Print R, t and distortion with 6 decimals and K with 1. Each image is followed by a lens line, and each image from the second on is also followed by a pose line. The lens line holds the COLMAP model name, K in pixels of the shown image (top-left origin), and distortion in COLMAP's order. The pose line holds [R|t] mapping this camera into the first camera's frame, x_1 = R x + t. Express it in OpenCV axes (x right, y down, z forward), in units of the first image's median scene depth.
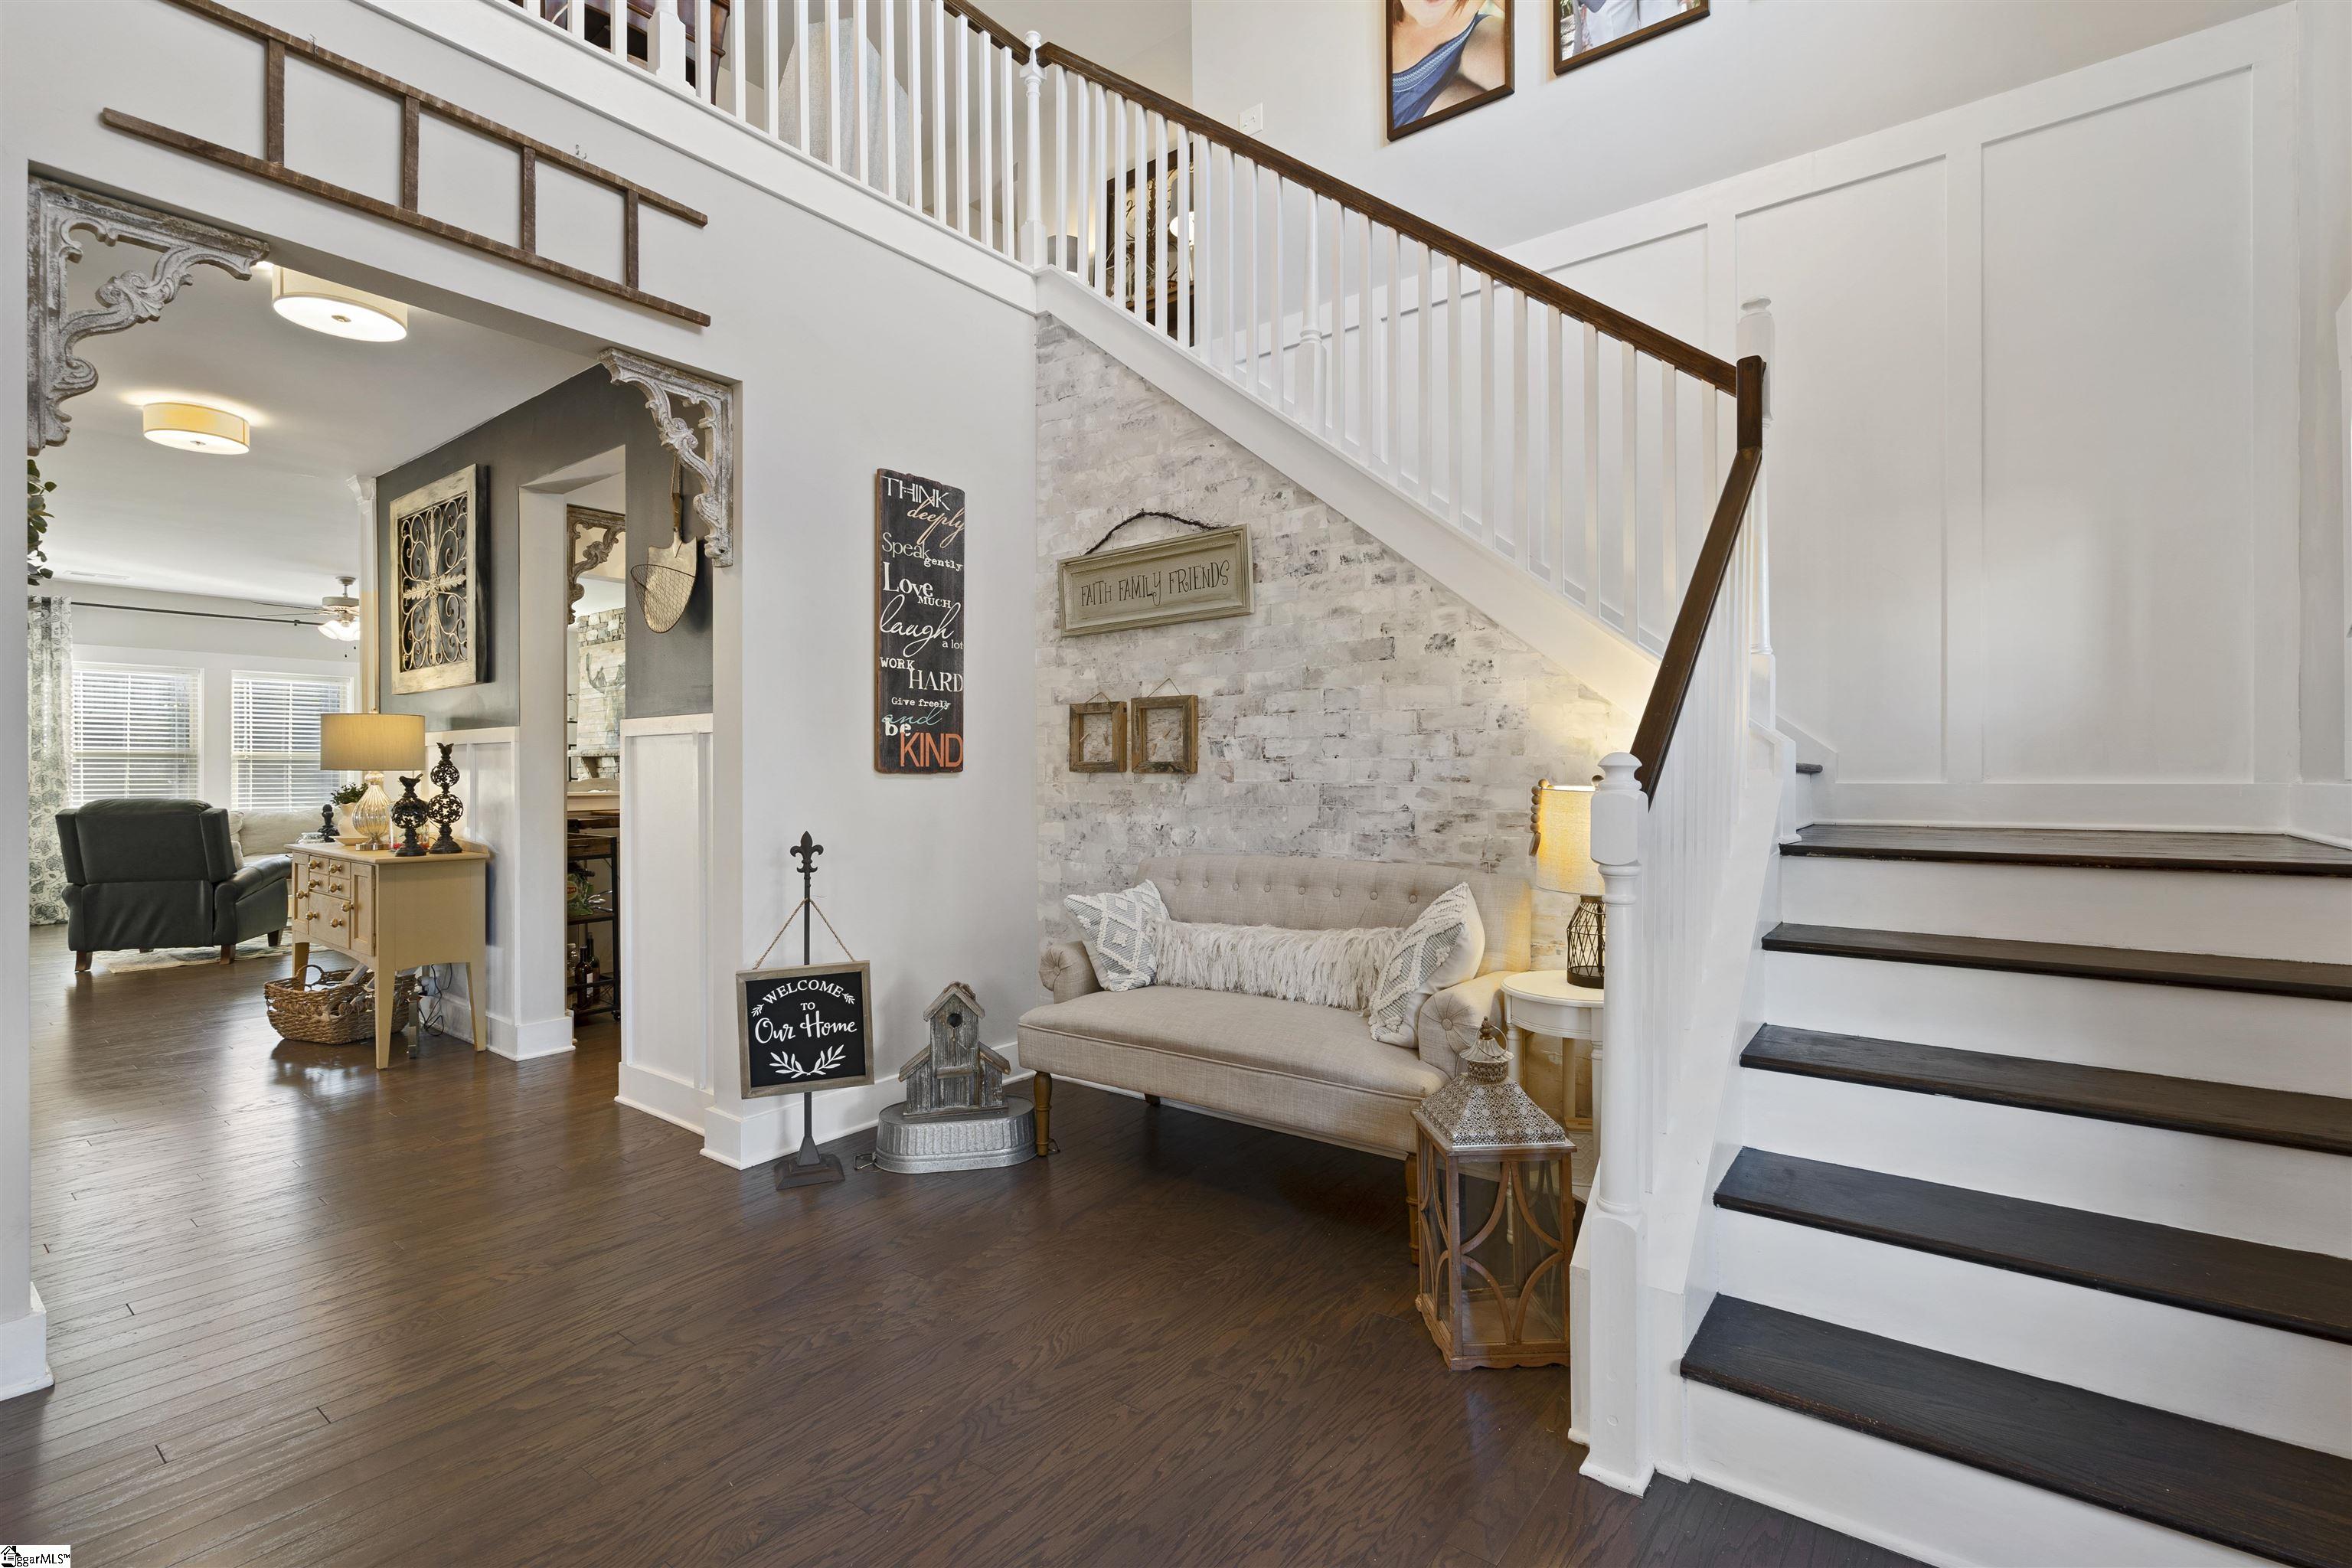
lens RADIAL K [[1057.0, 0, 1184.0], [0, 1057.0, 770.4], [0, 0, 1]] dist [-0.003950, 0.000132]
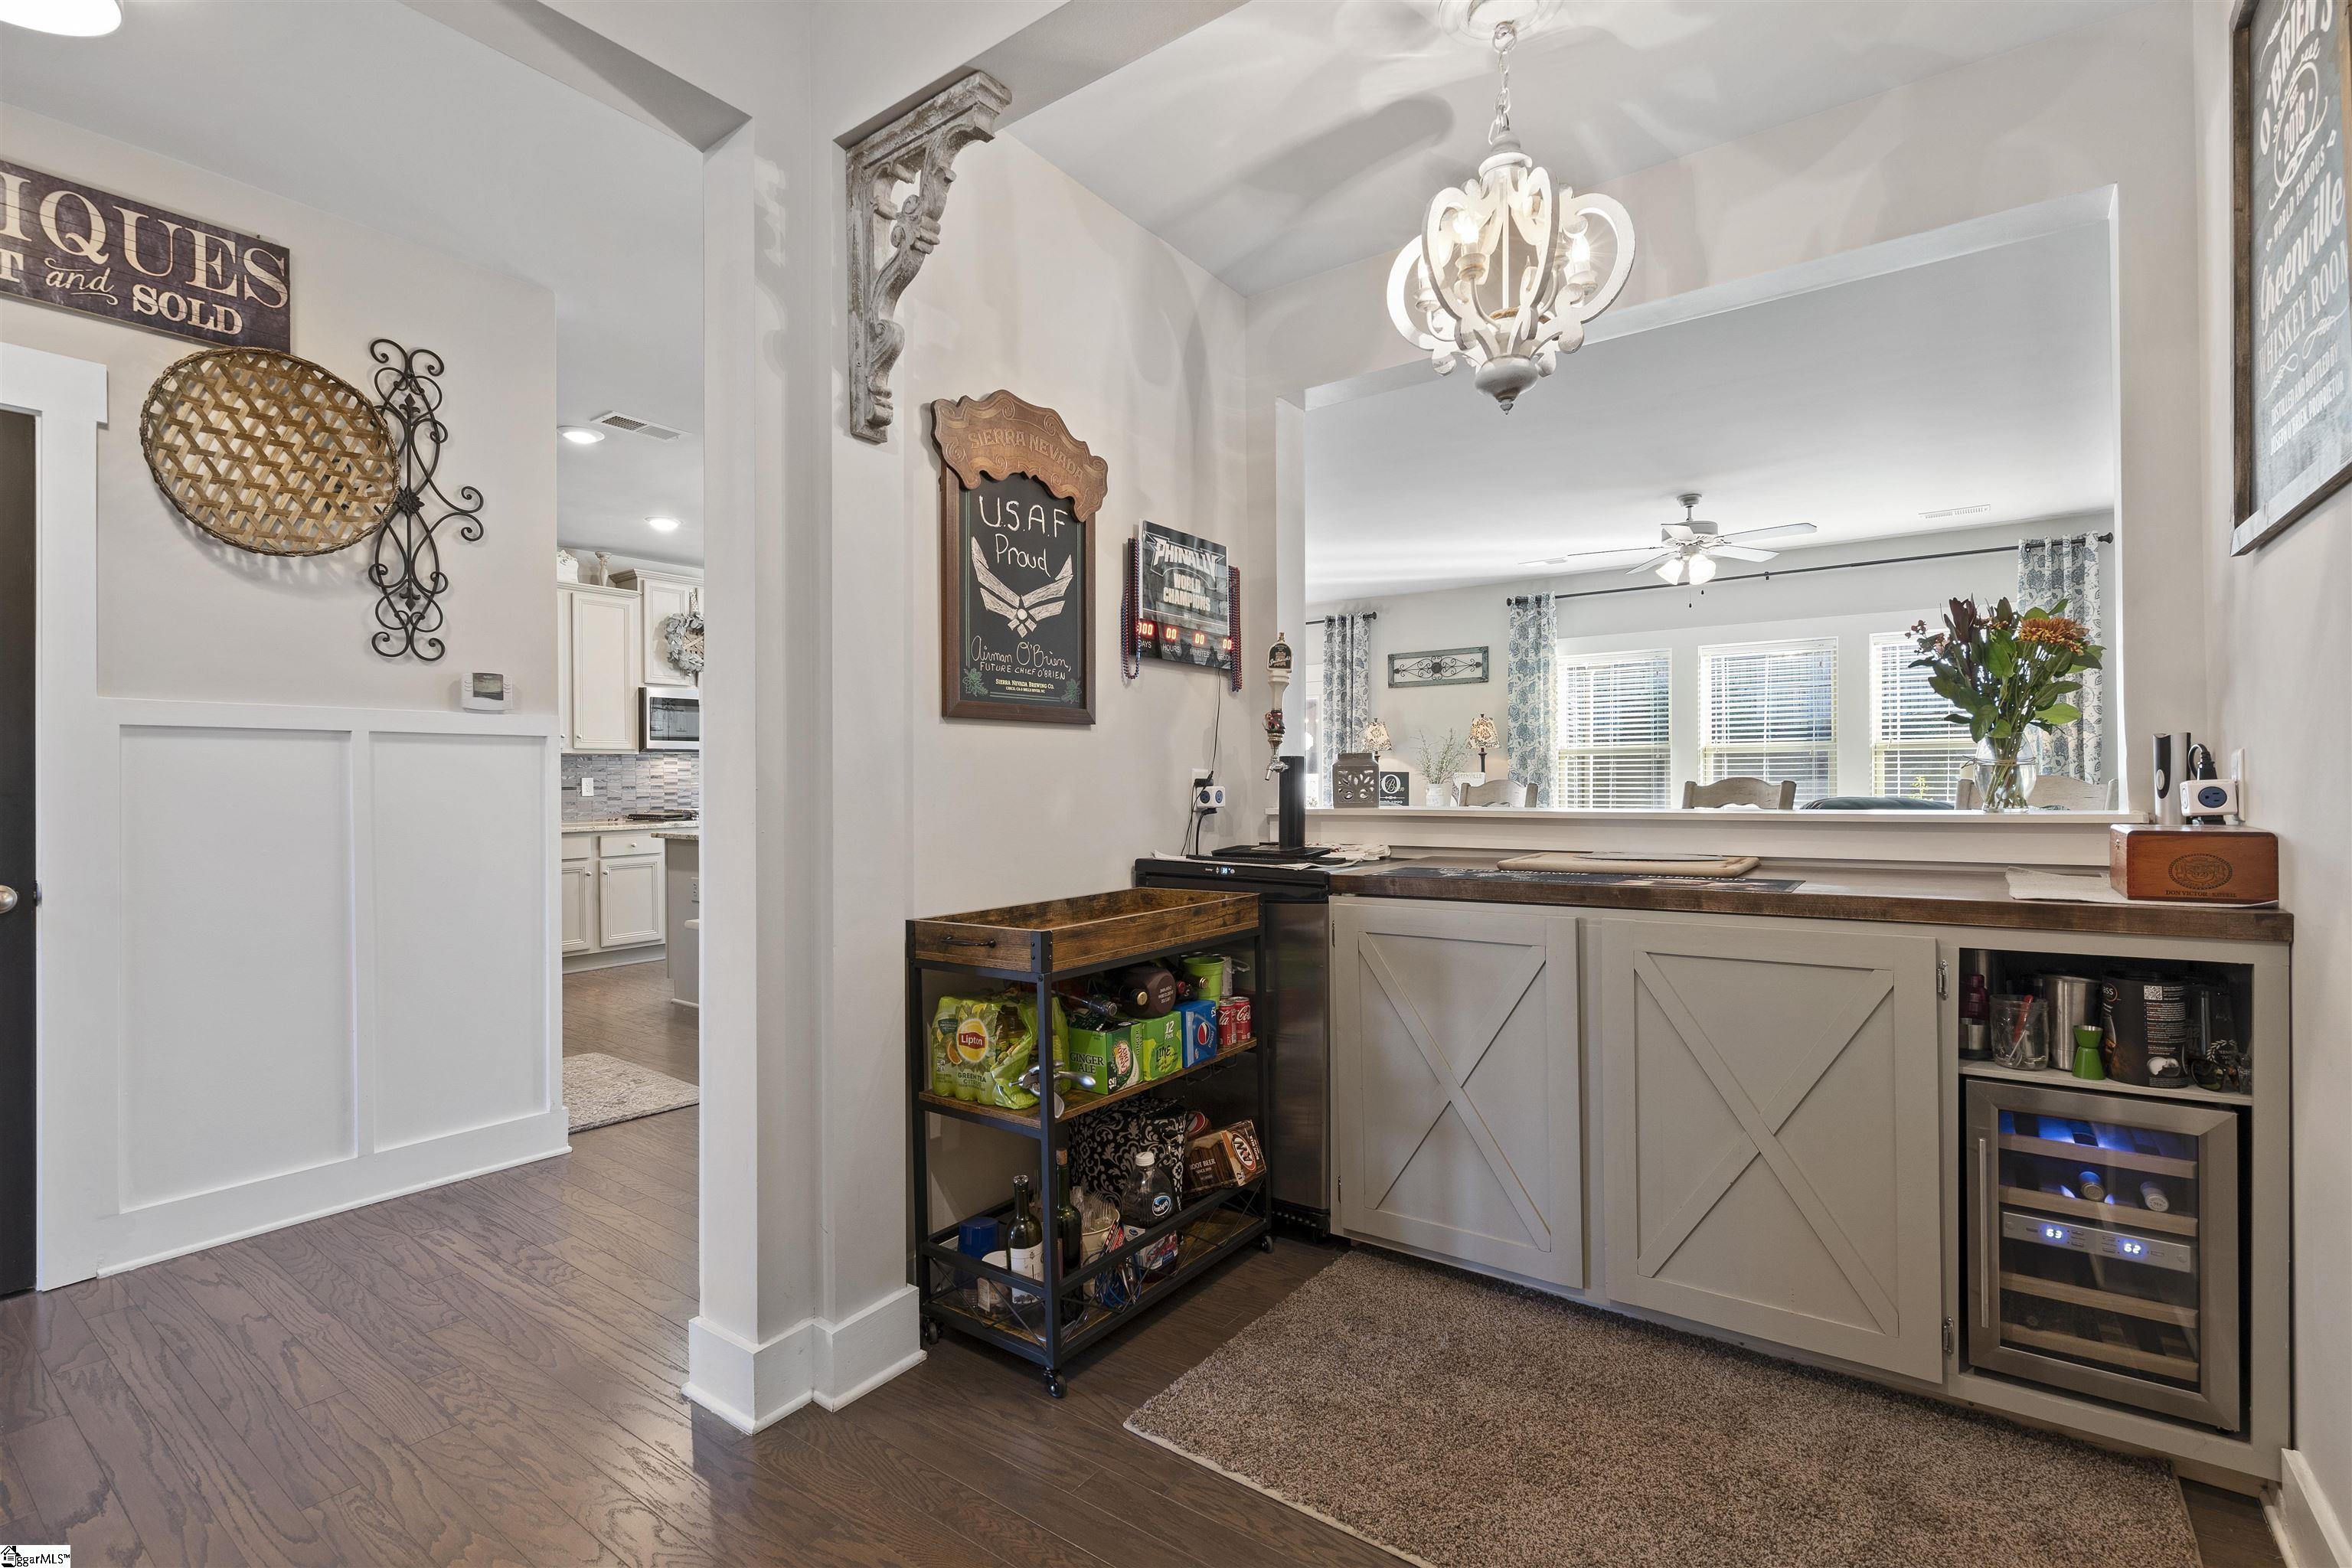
lens RADIAL K [[1057.0, 0, 1181.4], [0, 1057.0, 780.7], [0, 0, 1]] dist [-0.003950, 0.000132]
pose [[0.028083, 0.005054, -0.999593, -0.116957], [0.010425, 0.999931, 0.005348, 0.003315], [0.999551, -0.010571, 0.028028, 0.824149]]
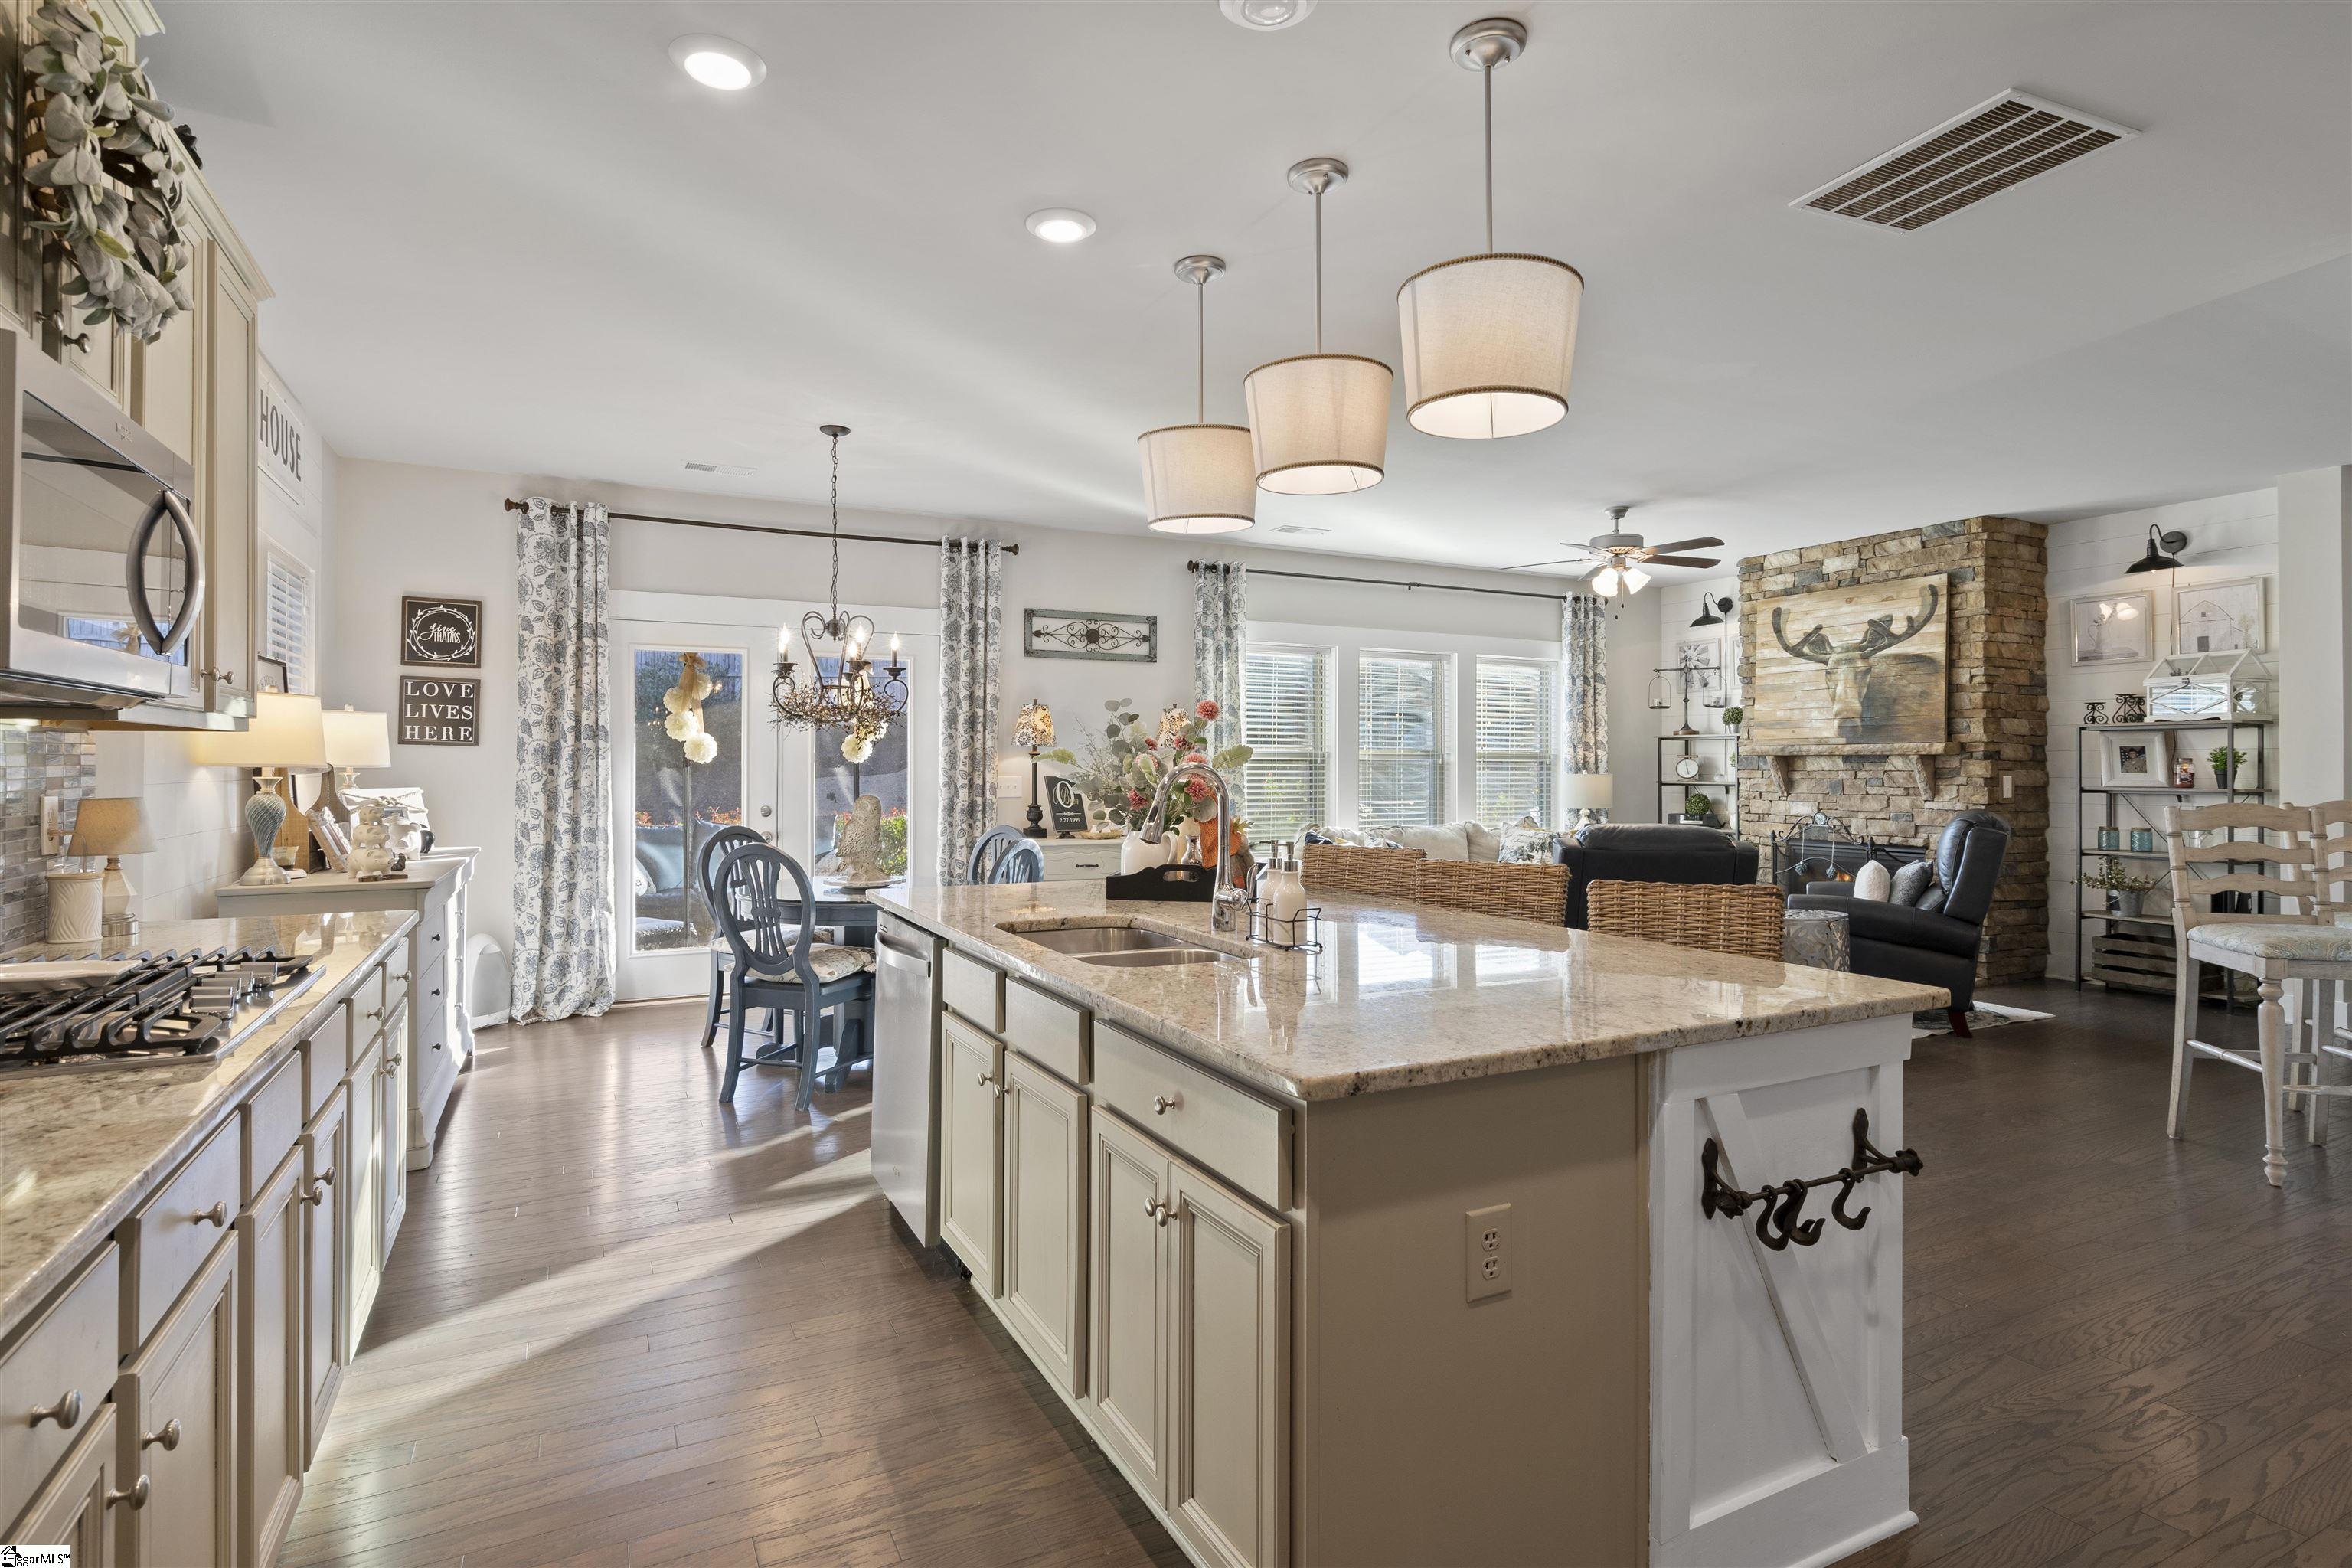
lens RADIAL K [[1210.1, 0, 1170.4], [0, 1210.1, 773.9], [0, 0, 1]] dist [-0.000856, 0.000009]
pose [[0.906071, 0.004834, -0.423097, -0.937579], [-0.002274, 0.999976, 0.006557, -0.008007], [0.423119, -0.004979, 0.906061, 0.158746]]
